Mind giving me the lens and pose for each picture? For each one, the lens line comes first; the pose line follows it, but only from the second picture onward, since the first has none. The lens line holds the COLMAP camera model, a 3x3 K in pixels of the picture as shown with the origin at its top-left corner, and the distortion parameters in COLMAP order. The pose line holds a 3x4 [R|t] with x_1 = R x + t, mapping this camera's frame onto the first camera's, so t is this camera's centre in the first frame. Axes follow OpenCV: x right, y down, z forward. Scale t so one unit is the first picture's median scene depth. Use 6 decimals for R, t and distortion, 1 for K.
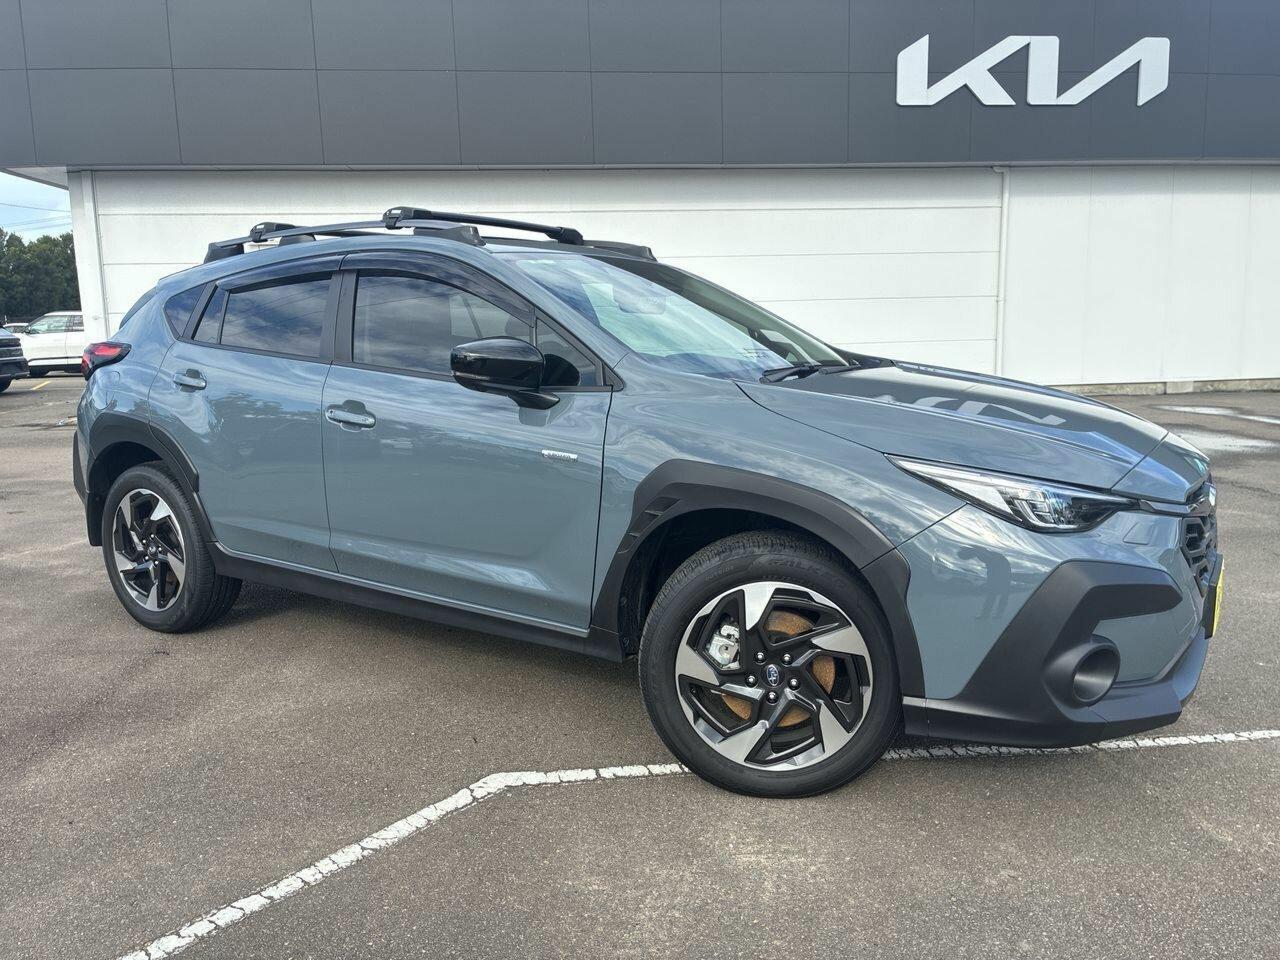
lens RADIAL K [[1027.7, 0, 640.0], [0, 1027.7, 480.1], [0, 0, 1]] dist [0.026602, 0.002137]
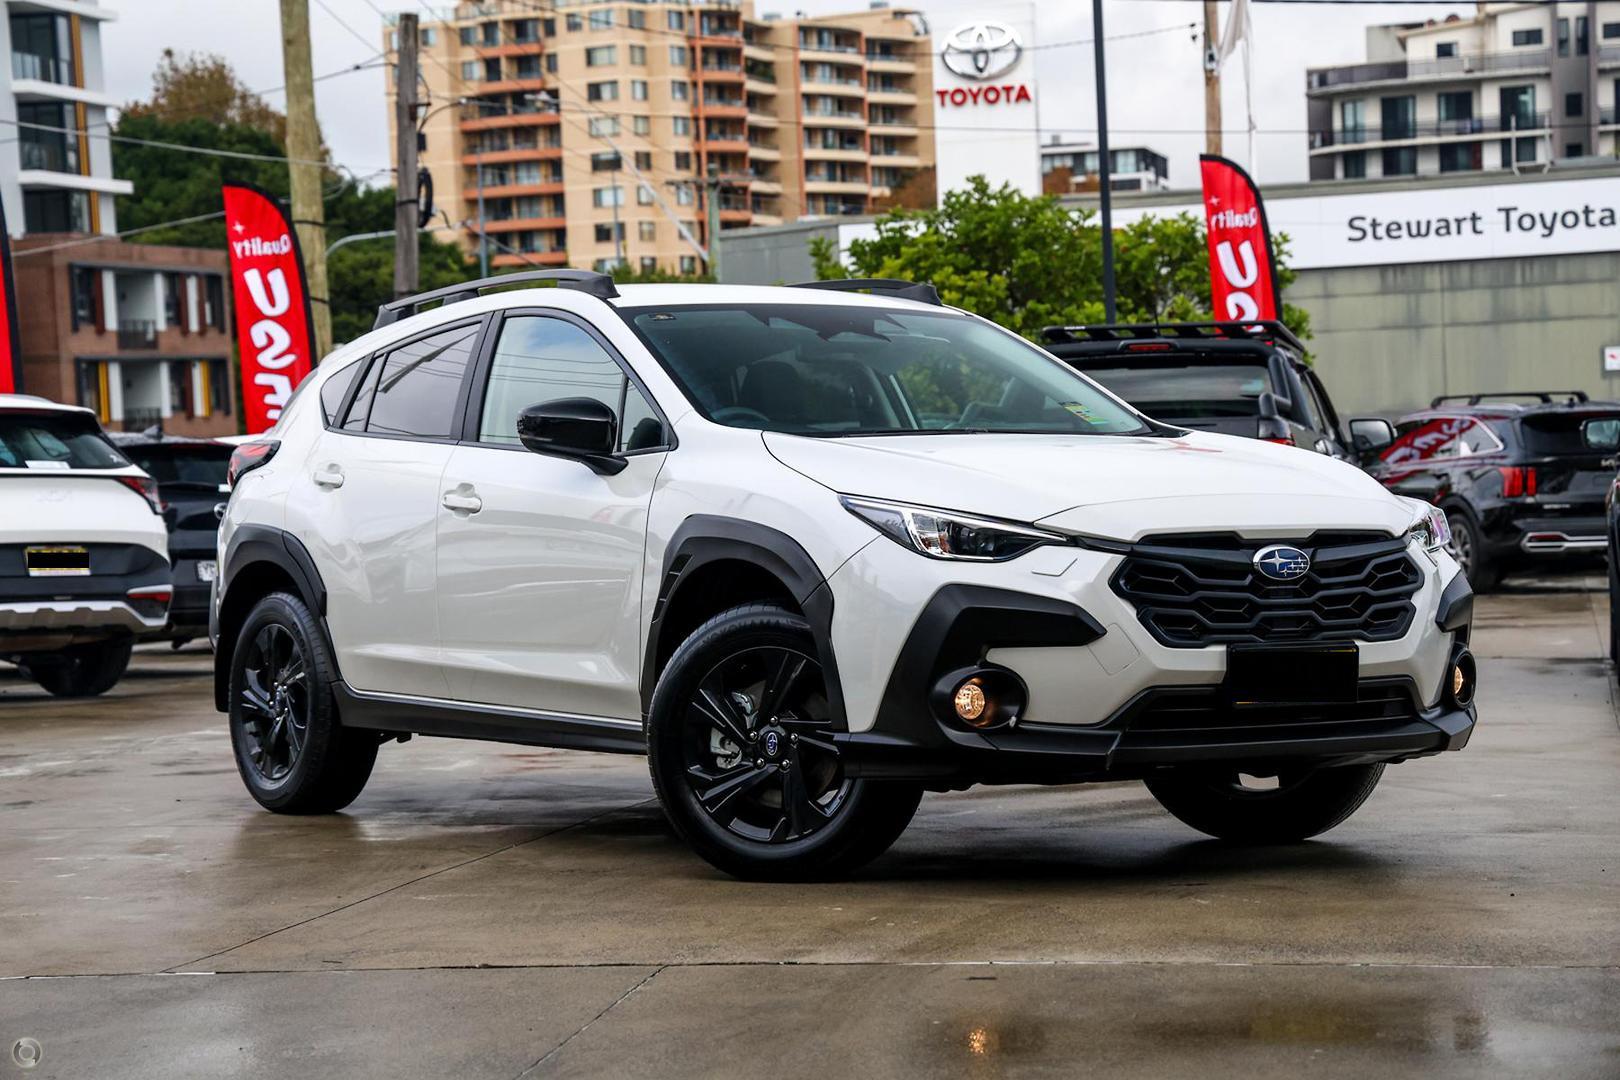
lens RADIAL K [[3620.5, 0, 808.7], [0, 3620.5, 541.5], [0, 0, 1]] dist [0.471211, 0.132348]
pose [[0.914186, -0.007421, -0.405227, 1.117245], [-0.055946, 0.987951, -0.144305, 0.361618], [0.401415, 0.154592, 0.902755, -1.484802]]
